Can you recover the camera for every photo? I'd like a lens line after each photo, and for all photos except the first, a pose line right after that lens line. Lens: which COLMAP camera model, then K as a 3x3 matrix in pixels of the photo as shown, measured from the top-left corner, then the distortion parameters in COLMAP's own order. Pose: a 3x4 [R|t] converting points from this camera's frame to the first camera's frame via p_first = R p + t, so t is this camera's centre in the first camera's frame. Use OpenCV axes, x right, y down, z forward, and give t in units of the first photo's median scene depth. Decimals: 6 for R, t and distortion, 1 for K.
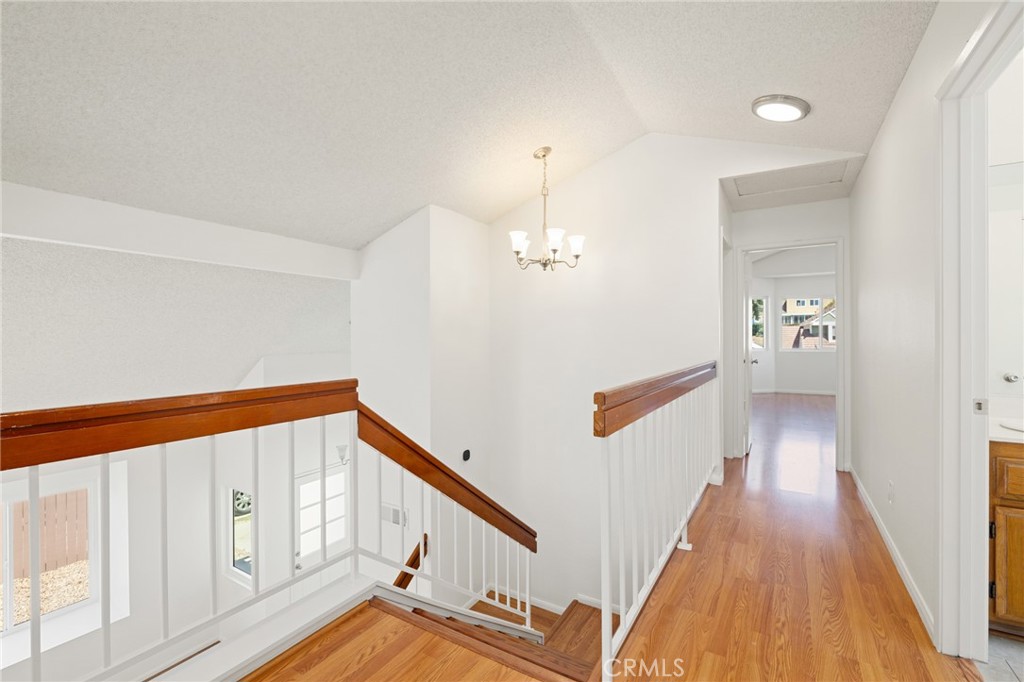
lens RADIAL K [[450.9, 0, 517.5], [0, 450.9, 336.3], [0, 0, 1]] dist [-0.015199, 0.002008]
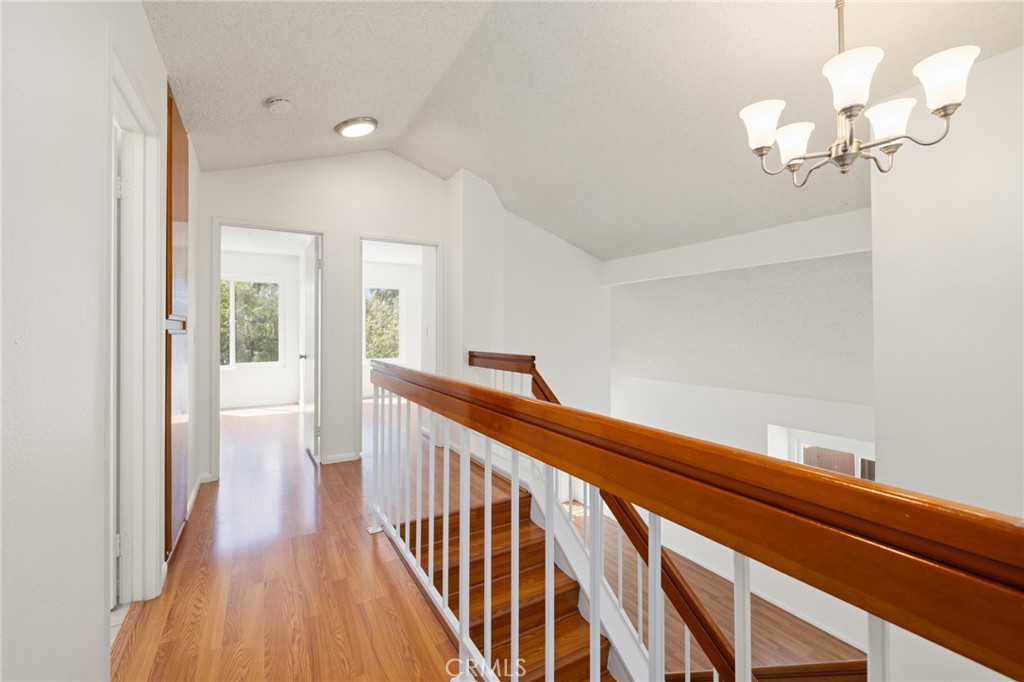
lens RADIAL K [[429.8, 0, 497.8], [0, 429.8, 335.2], [0, 0, 1]] dist [0.000913, 0.000084]
pose [[-0.501293, 0.012999, -0.865180, 0.688151], [0.010474, 0.999905, 0.008955, 0.003915], [0.865214, -0.004573, -0.501381, 1.090119]]
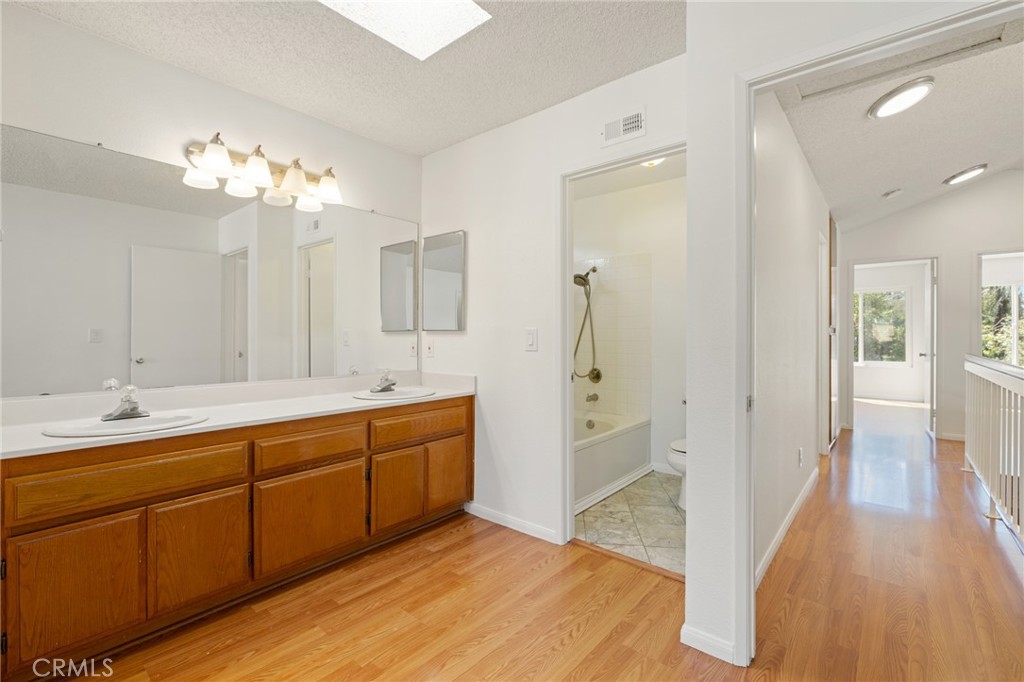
lens RADIAL K [[450.9, 0, 517.6], [0, 450.9, 331.0], [0, 0, 1]] dist [-0.015199, 0.002008]
pose [[-0.987398, 0.004890, 0.158183, 1.910353], [0.002065, 0.999836, -0.018019, 0.030814], [-0.158245, -0.017465, -0.987245, 3.296219]]
